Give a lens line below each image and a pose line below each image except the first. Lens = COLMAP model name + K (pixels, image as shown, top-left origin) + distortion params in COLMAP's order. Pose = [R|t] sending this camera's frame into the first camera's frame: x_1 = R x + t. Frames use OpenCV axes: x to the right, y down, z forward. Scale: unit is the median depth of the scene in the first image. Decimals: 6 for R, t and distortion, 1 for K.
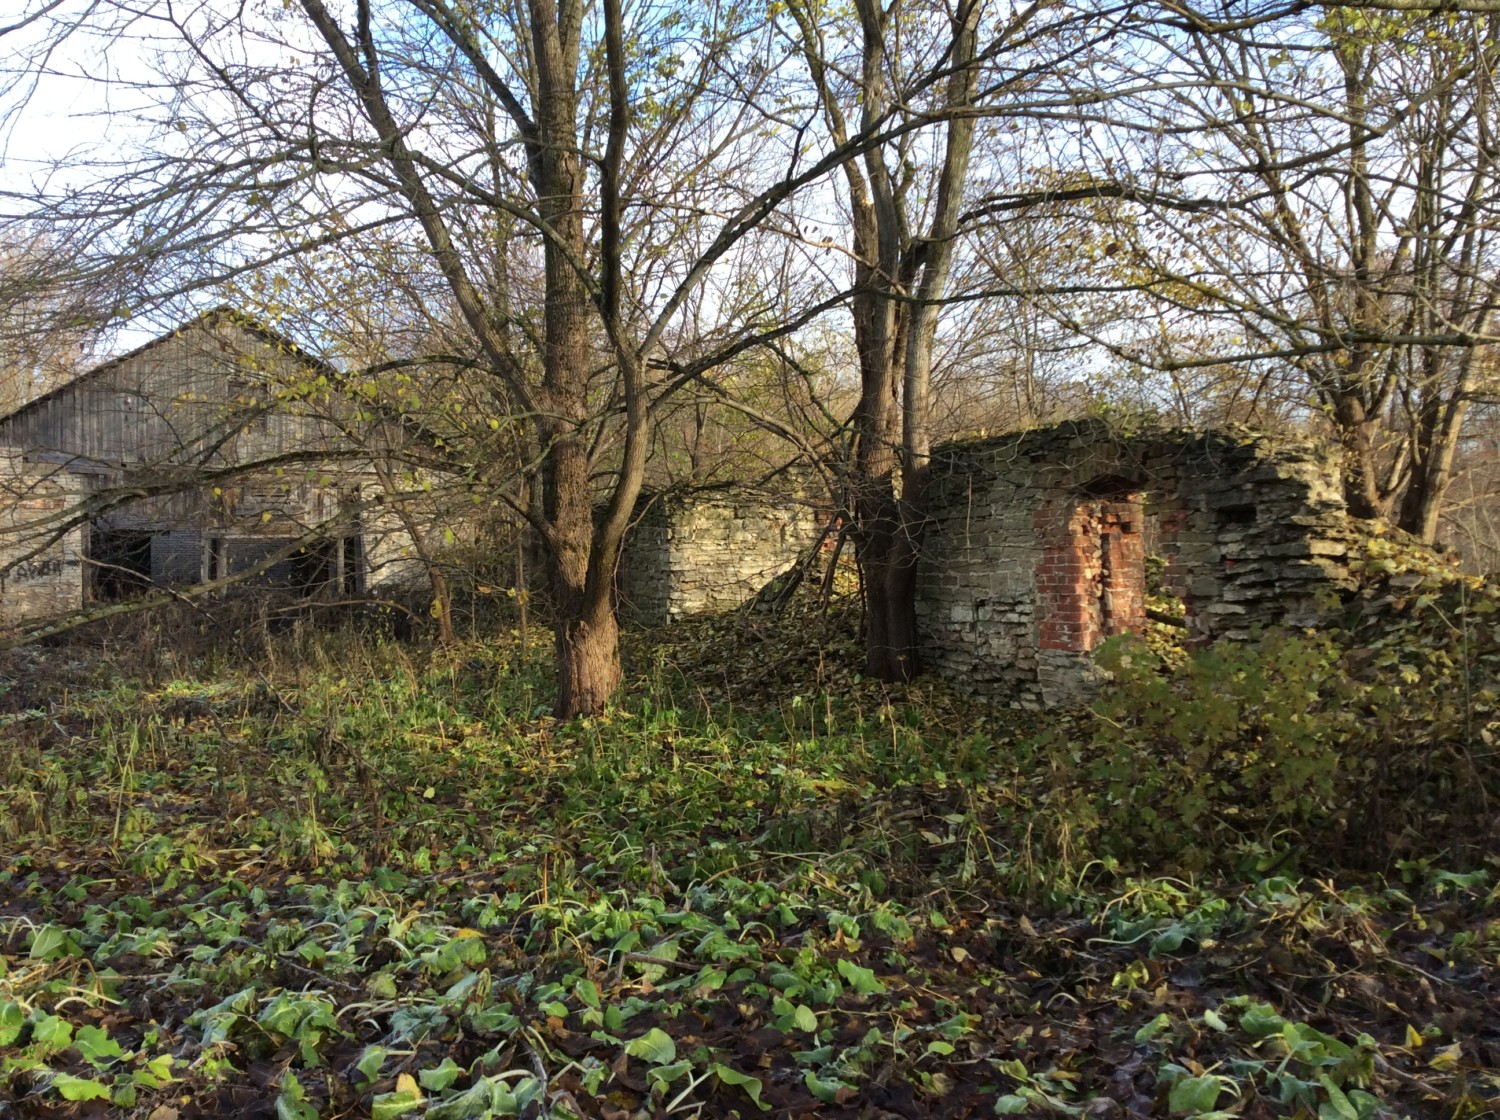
lens RADIAL K [[1359.8, 0, 748.2], [0, 1359.8, 531.9], [0, 0, 1]] dist [0.050737, -0.082445]
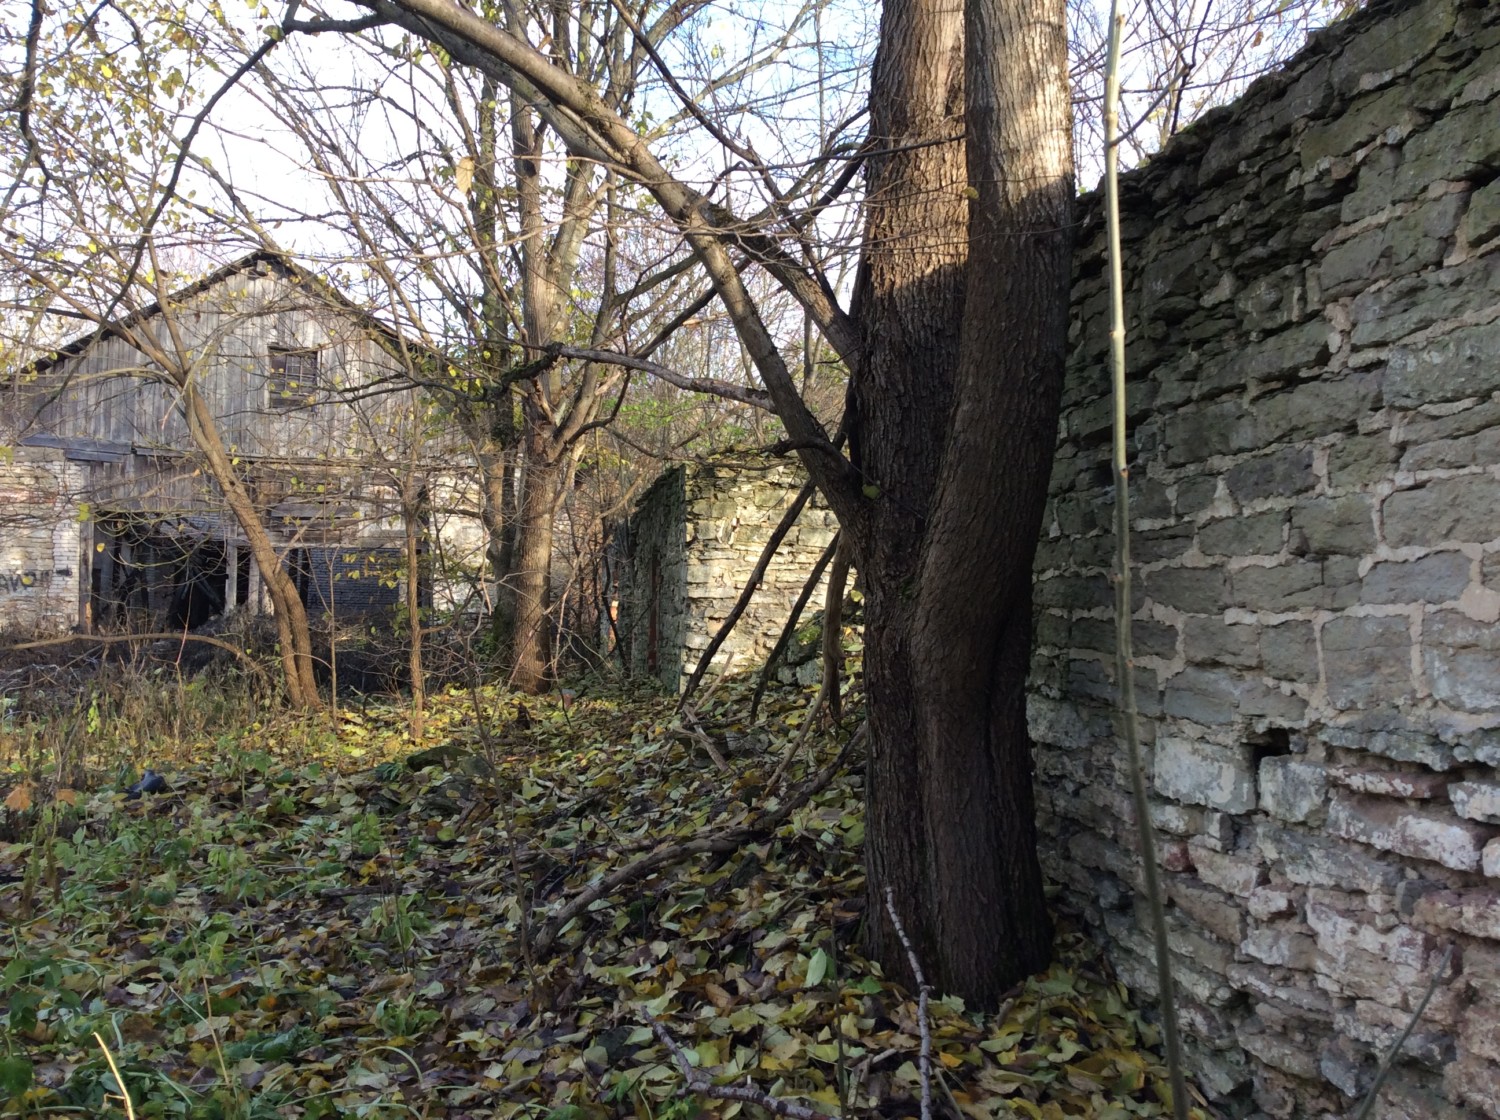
lens RADIAL K [[1359.8, 0, 748.2], [0, 1359.8, 531.9], [0, 0, 1]] dist [0.050737, -0.082445]
pose [[0.979513, 0.022482, -0.200123, 0.122941], [-0.028144, 0.999279, -0.025488, 0.023511], [0.199405, 0.030598, 0.979439, 0.714668]]
